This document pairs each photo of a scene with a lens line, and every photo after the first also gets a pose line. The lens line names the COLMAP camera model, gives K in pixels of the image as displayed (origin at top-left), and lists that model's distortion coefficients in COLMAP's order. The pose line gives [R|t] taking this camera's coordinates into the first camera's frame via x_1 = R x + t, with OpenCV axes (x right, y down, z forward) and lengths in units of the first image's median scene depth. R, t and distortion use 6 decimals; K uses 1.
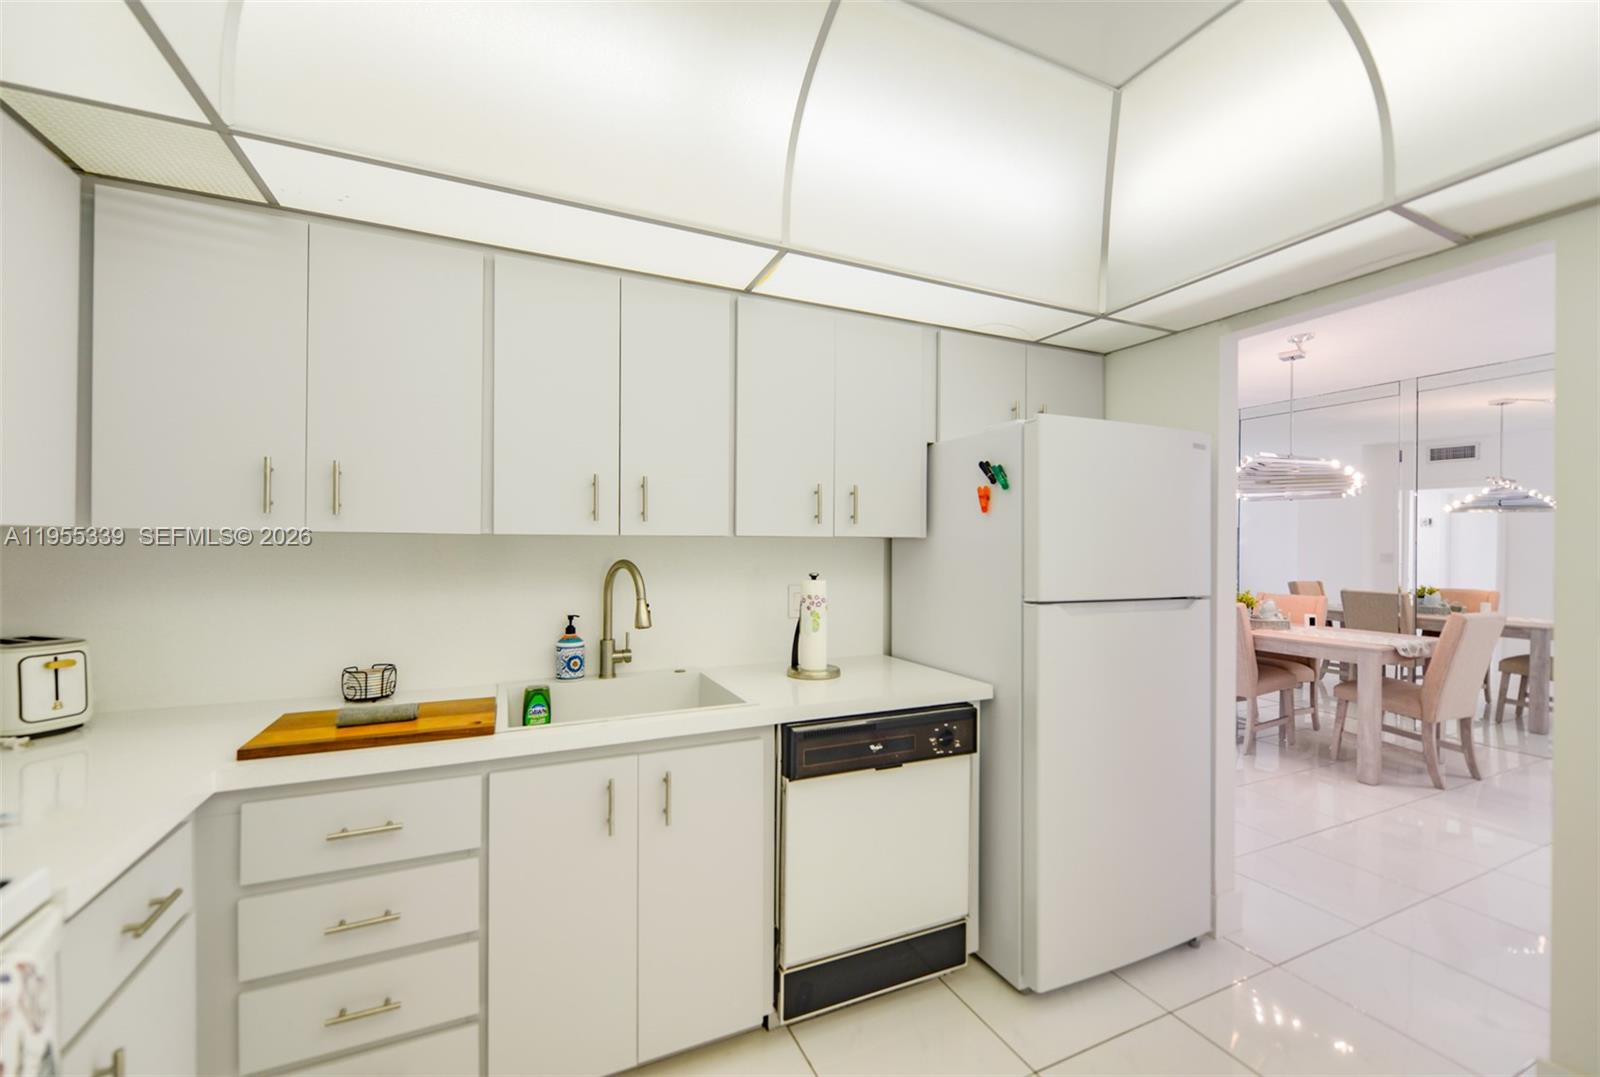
lens RADIAL K [[636.0, 0, 796.3], [0, 636.0, 542.7], [0, 0, 1]] dist [-0.010483, -0.000520]
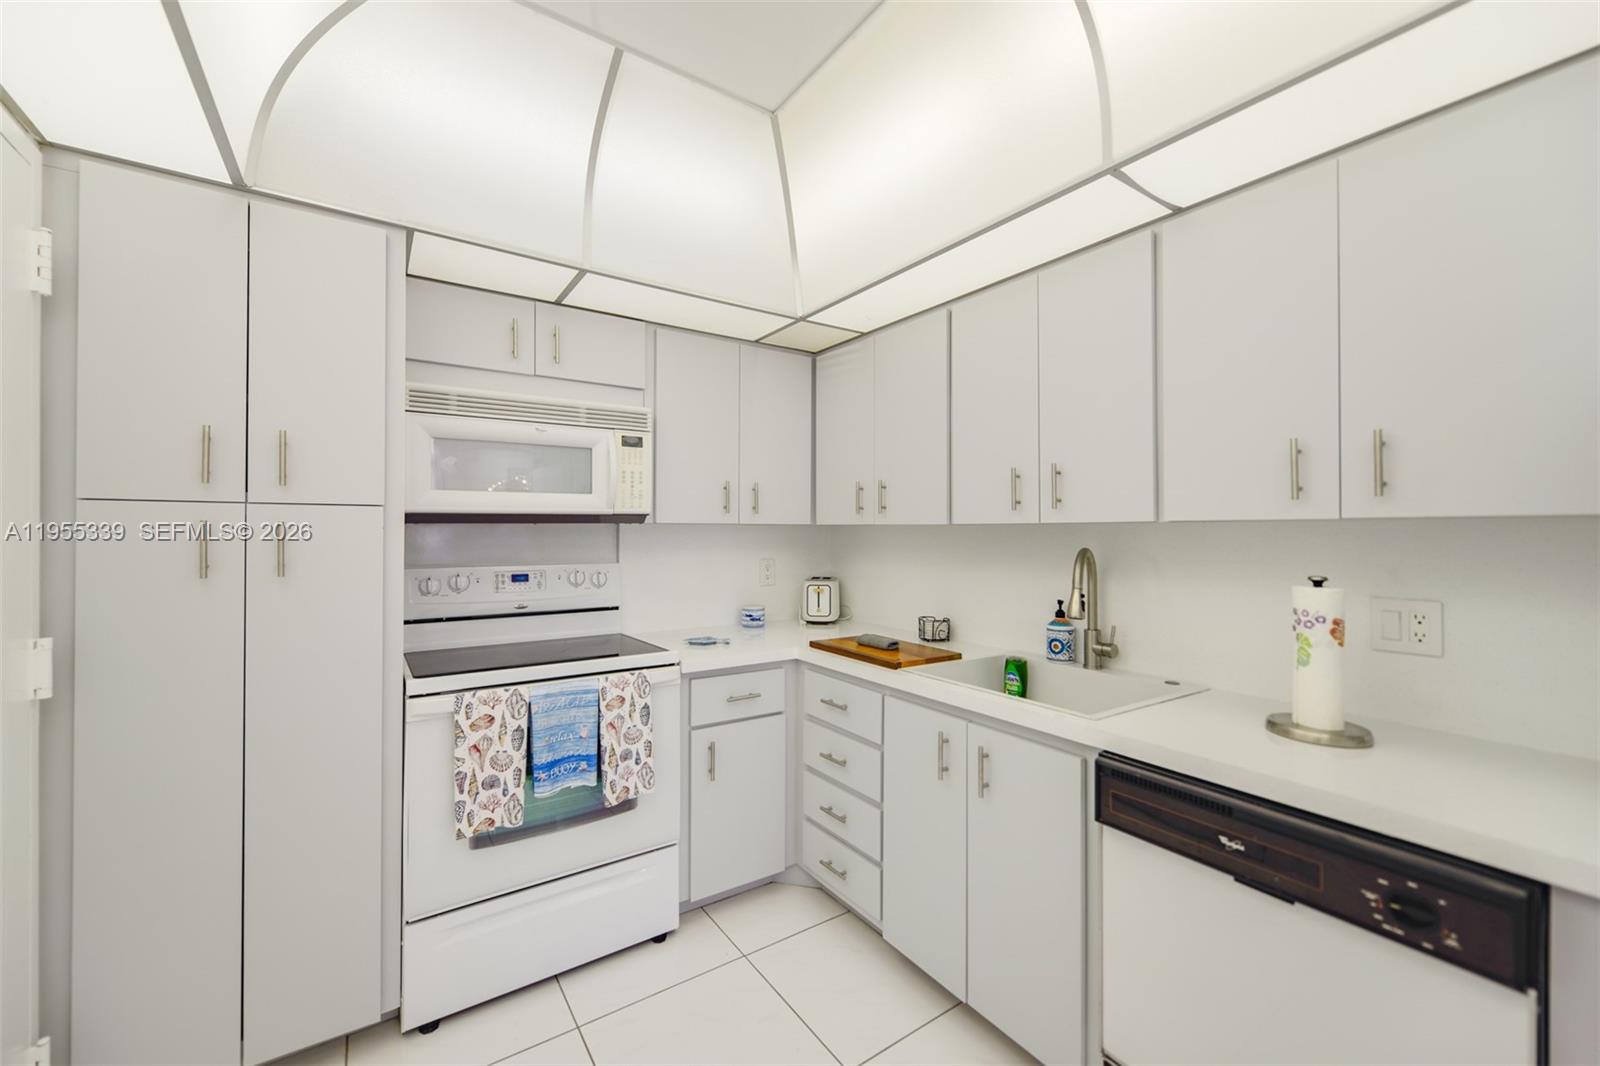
lens RADIAL K [[636.0, 0, 796.4], [0, 636.0, 529.6], [0, 0, 1]] dist [-0.010483, -0.000520]
pose [[0.156446, -0.008097, -0.987653, 0.682655], [0.000485, 0.999967, -0.008121, 0.006844], [0.987686, 0.000792, 0.156445, 0.453312]]
